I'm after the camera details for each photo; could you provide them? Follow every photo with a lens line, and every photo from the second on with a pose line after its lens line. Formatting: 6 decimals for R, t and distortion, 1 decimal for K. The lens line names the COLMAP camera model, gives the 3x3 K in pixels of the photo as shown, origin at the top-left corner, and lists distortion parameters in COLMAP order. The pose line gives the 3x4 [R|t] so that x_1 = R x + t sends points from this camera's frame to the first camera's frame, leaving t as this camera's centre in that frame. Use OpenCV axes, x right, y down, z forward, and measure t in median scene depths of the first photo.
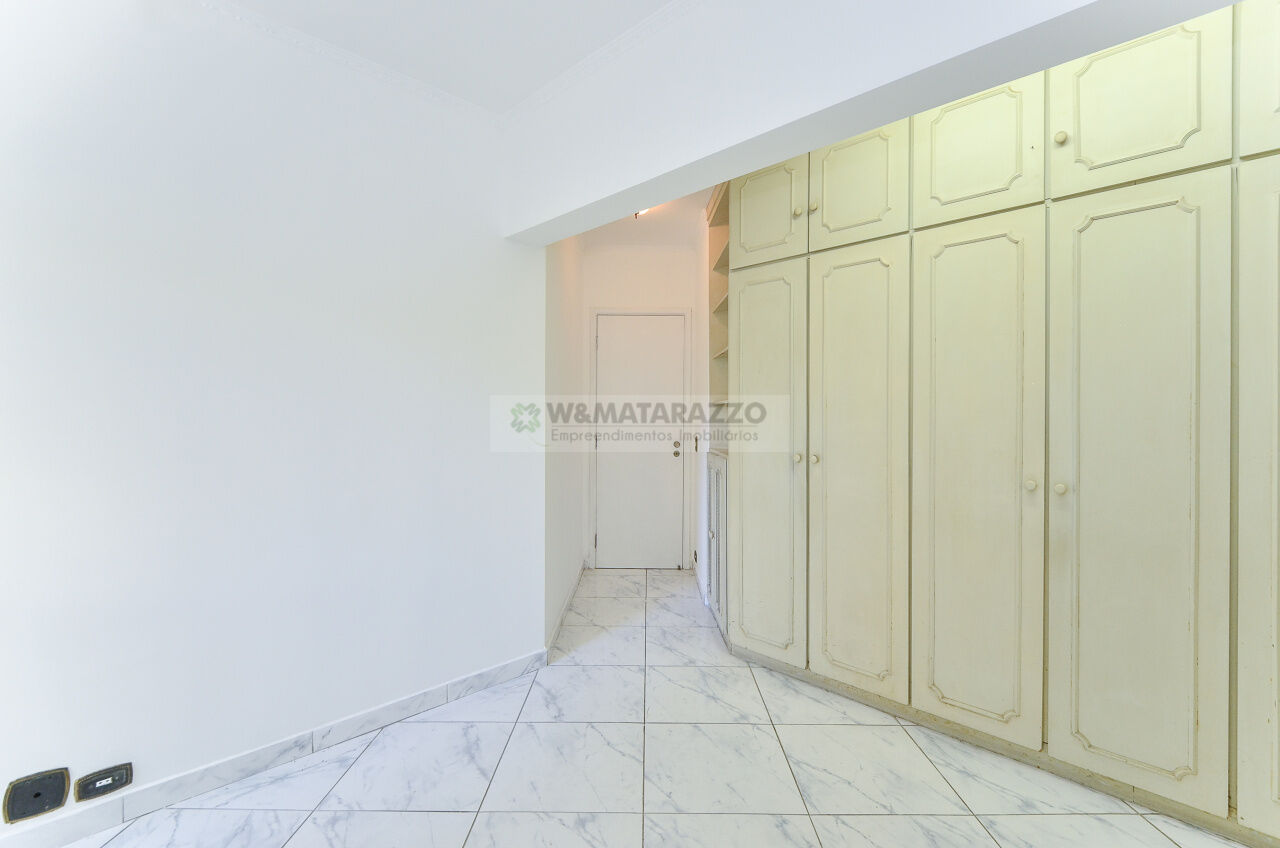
lens RADIAL K [[568.5, 0, 638.5], [0, 568.5, 421.1], [0, 0, 1]] dist [0.001891, -0.003667]
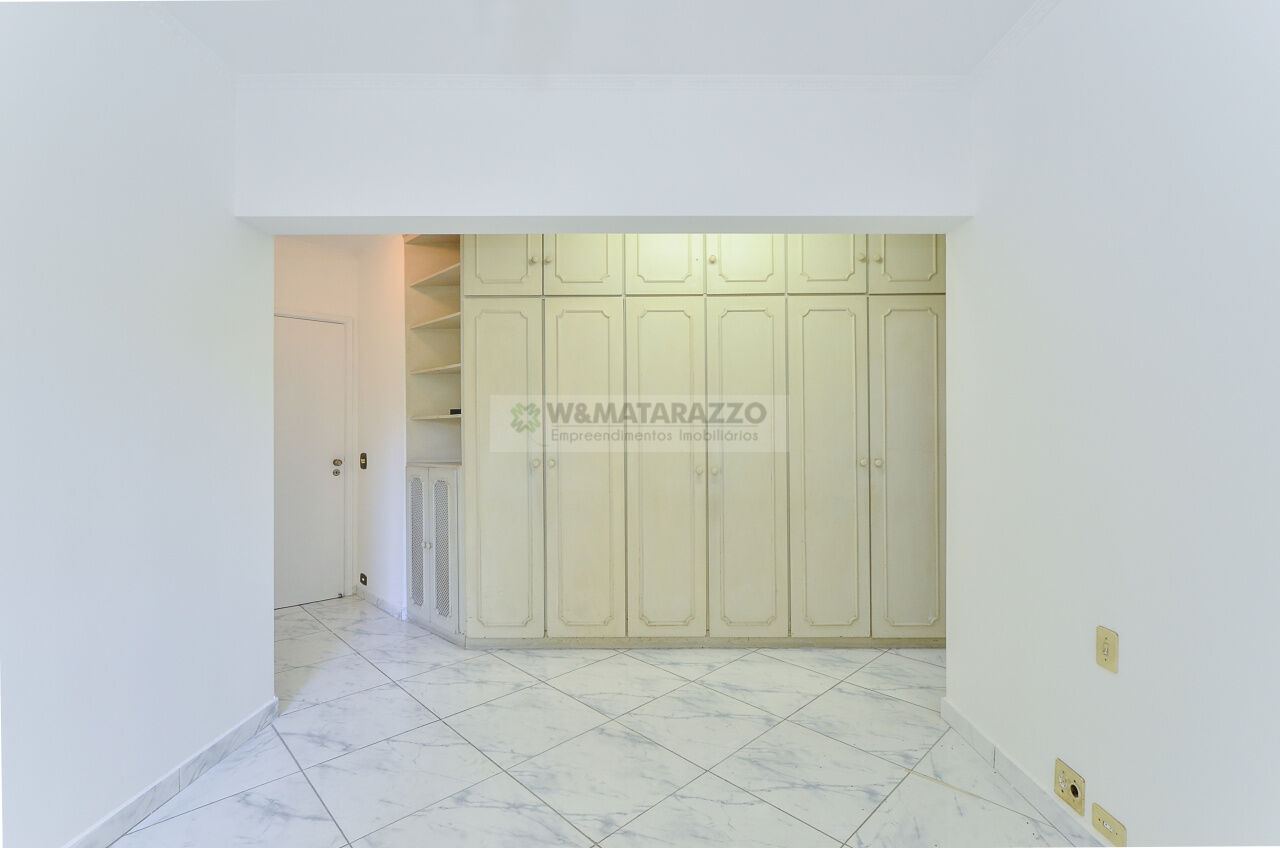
lens RADIAL K [[568.5, 0, 647.5], [0, 568.5, 434.1], [0, 0, 1]] dist [0.001891, -0.003667]
pose [[0.707359, -0.007911, 0.706810, -0.433891], [0.015779, 0.999865, -0.004600, 0.012643], [-0.706678, 0.014407, 0.707388, -0.022436]]
